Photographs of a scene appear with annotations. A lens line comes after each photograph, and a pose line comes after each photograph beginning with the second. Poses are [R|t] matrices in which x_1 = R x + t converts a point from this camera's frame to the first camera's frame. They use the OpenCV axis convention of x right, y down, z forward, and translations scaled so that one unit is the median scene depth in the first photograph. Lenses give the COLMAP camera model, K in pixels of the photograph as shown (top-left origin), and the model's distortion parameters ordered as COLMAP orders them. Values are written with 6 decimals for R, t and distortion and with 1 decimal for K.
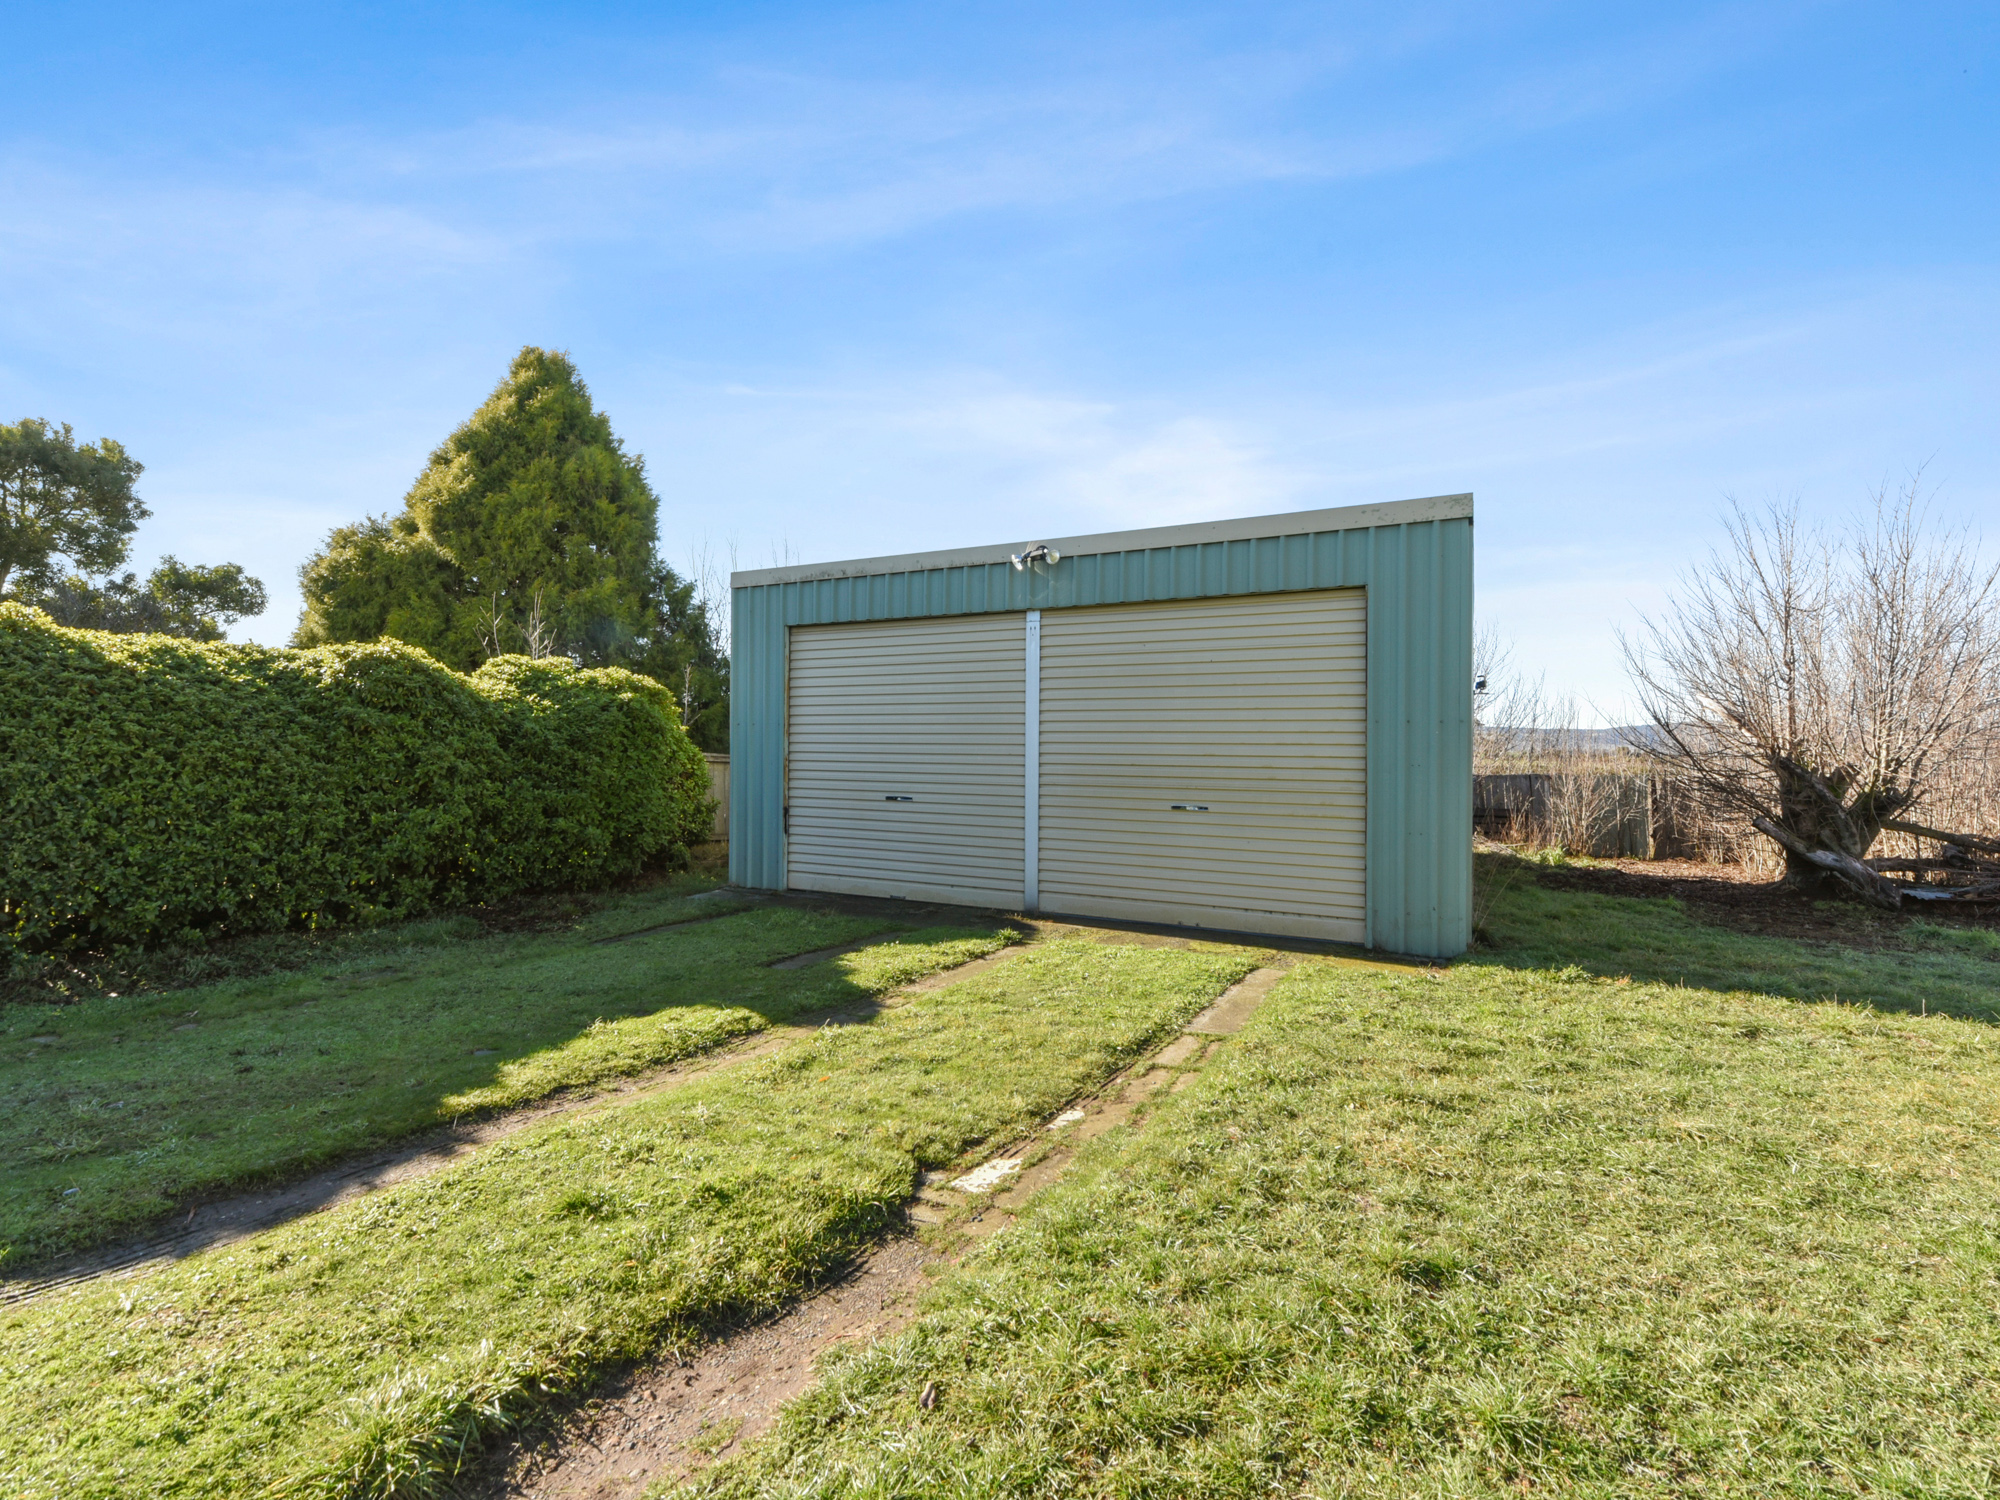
lens RADIAL K [[940.4, 0, 941.4], [0, 940.4, 748.5], [0, 0, 1]] dist [-0.012473, 0.000277]
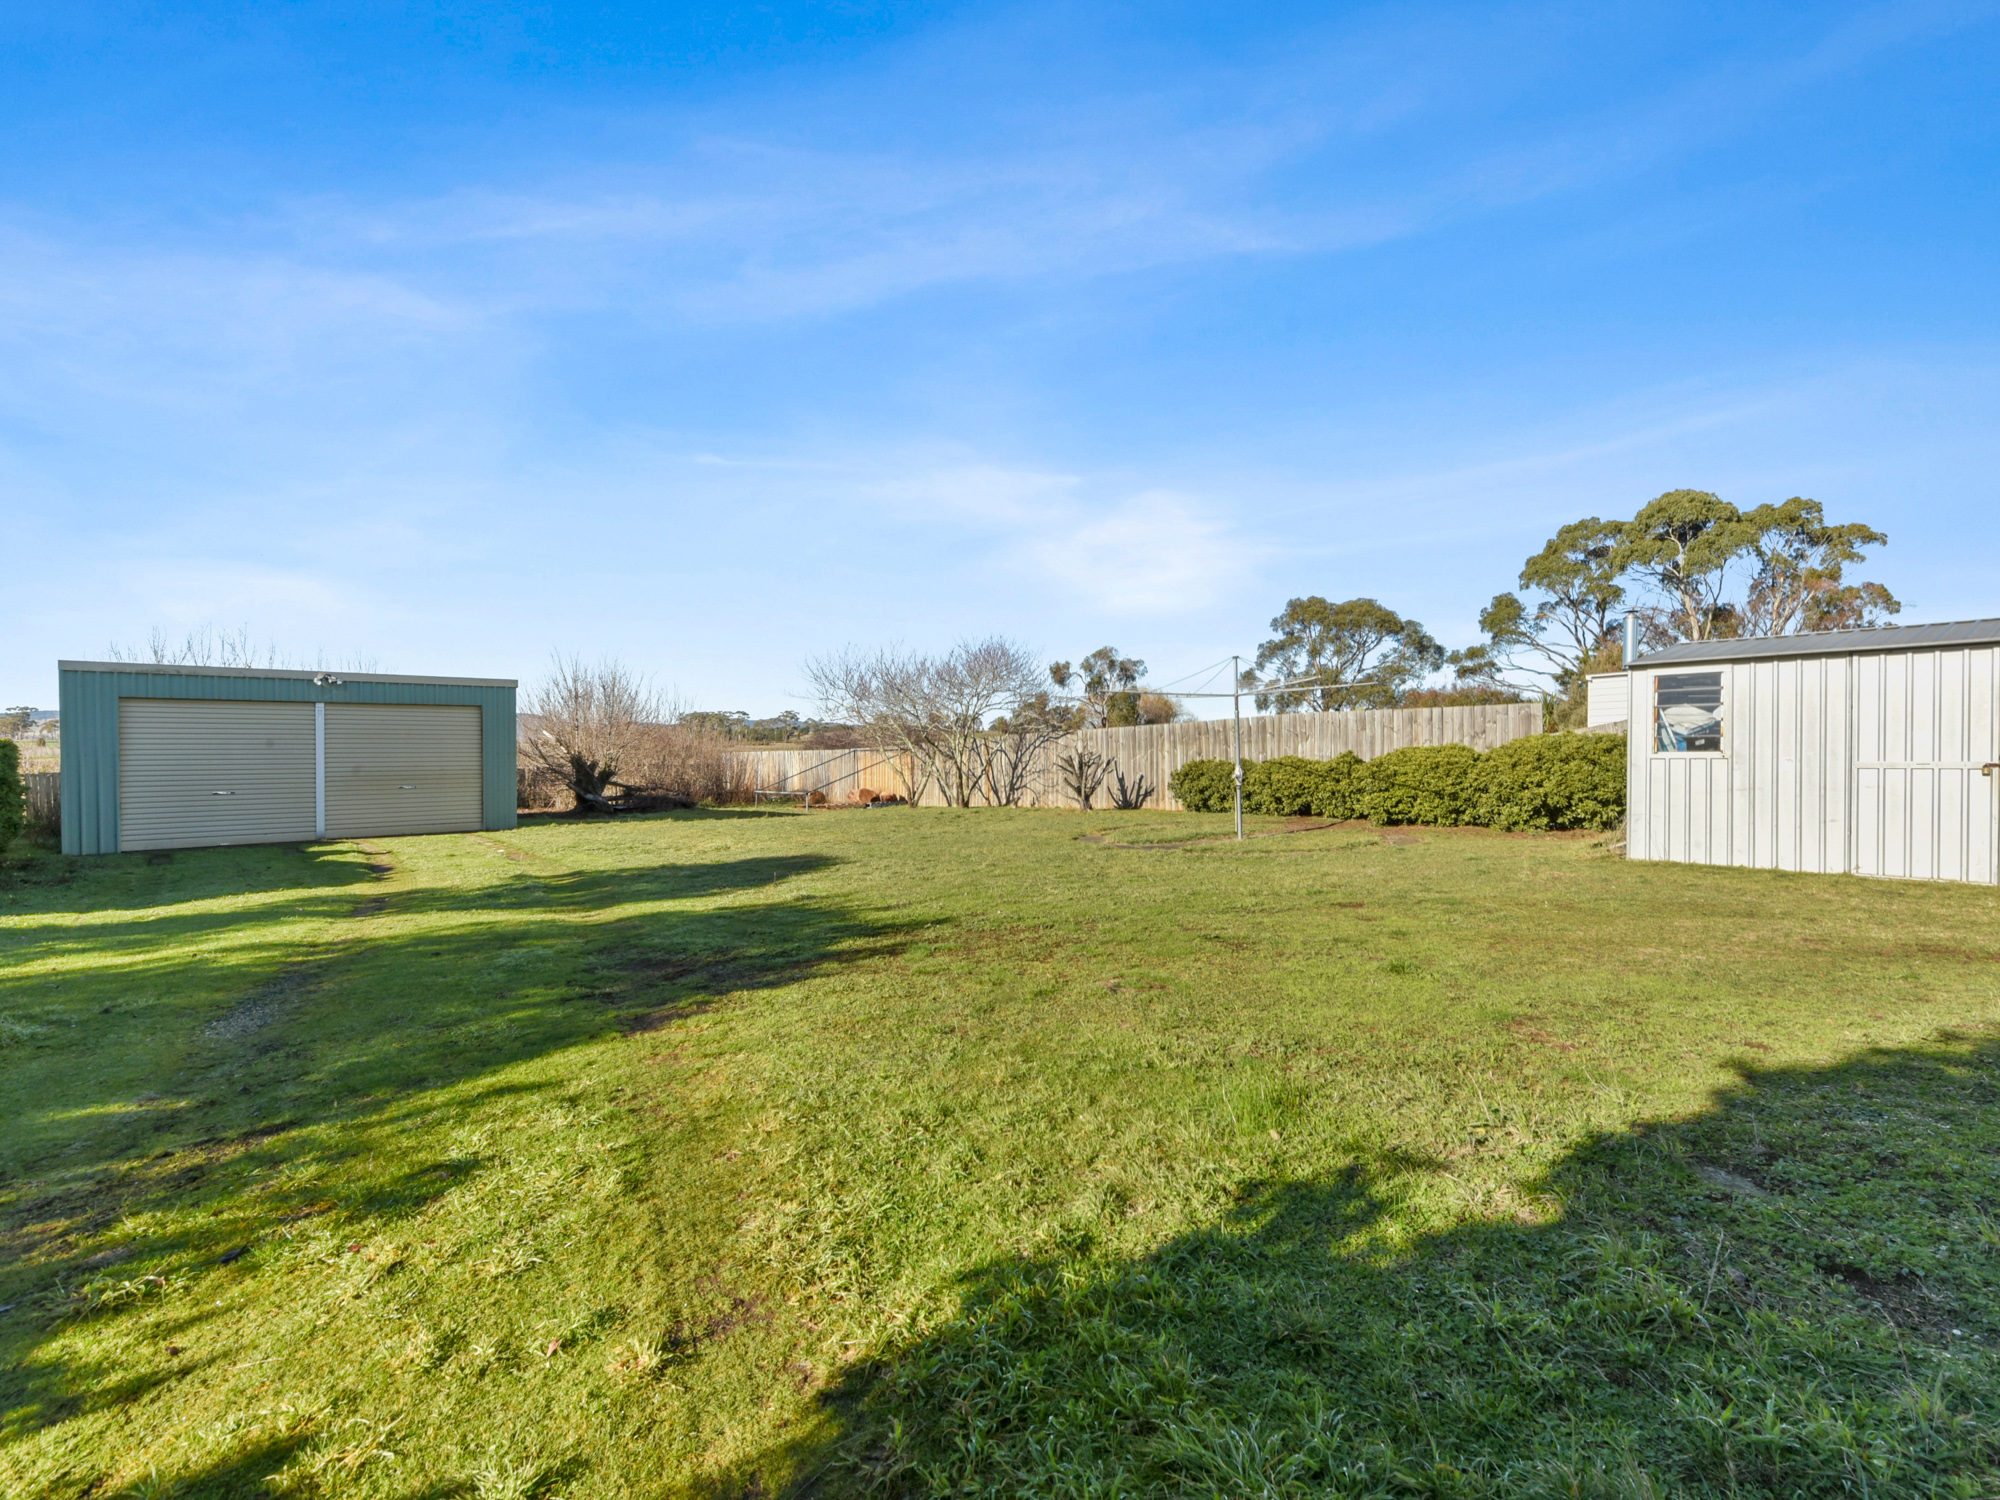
lens RADIAL K [[927.3, 0, 1000.0], [0, 927.3, 750.0], [0, 0, 1]] dist [0.001500, 0.000288]
pose [[0.341172, -0.014775, 0.939885, -1.046237], [-0.010654, 0.999751, 0.019583, -0.072388], [-0.939941, -0.016695, 0.340930, -0.914571]]
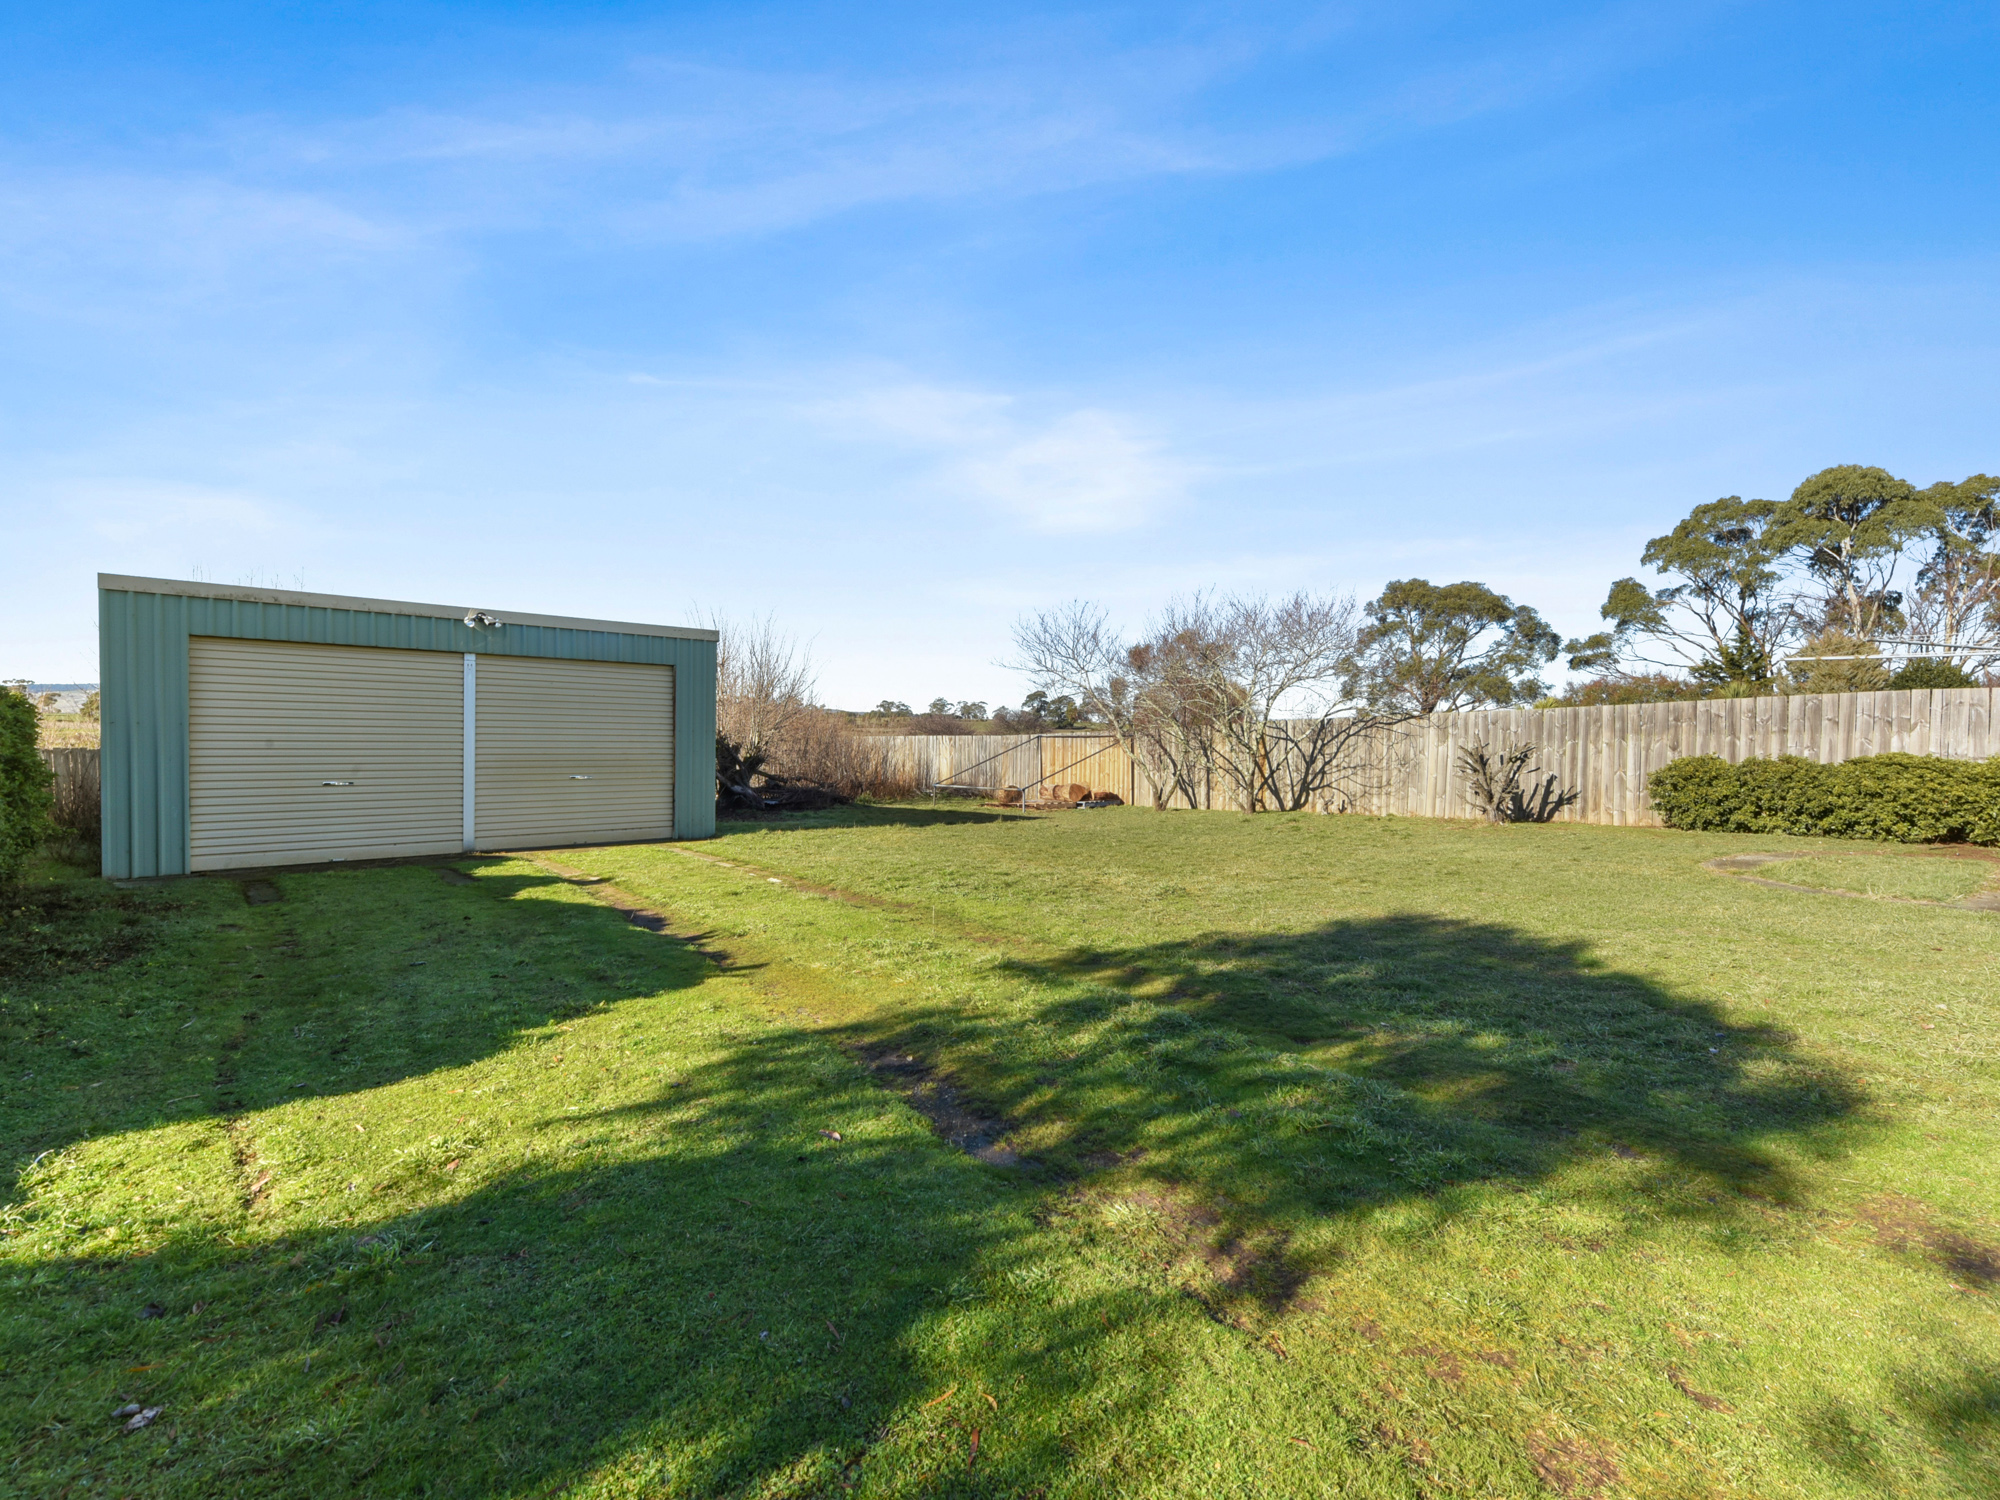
lens RADIAL K [[927.3, 0, 1000.0], [0, 927.3, 750.0], [0, 0, 1]] dist [0.001500, 0.000288]
pose [[0.339646, -0.020758, 0.940324, -0.761689], [-0.026952, 0.999131, 0.031792, -0.047321], [-0.940167, -0.036141, 0.338791, -0.225207]]
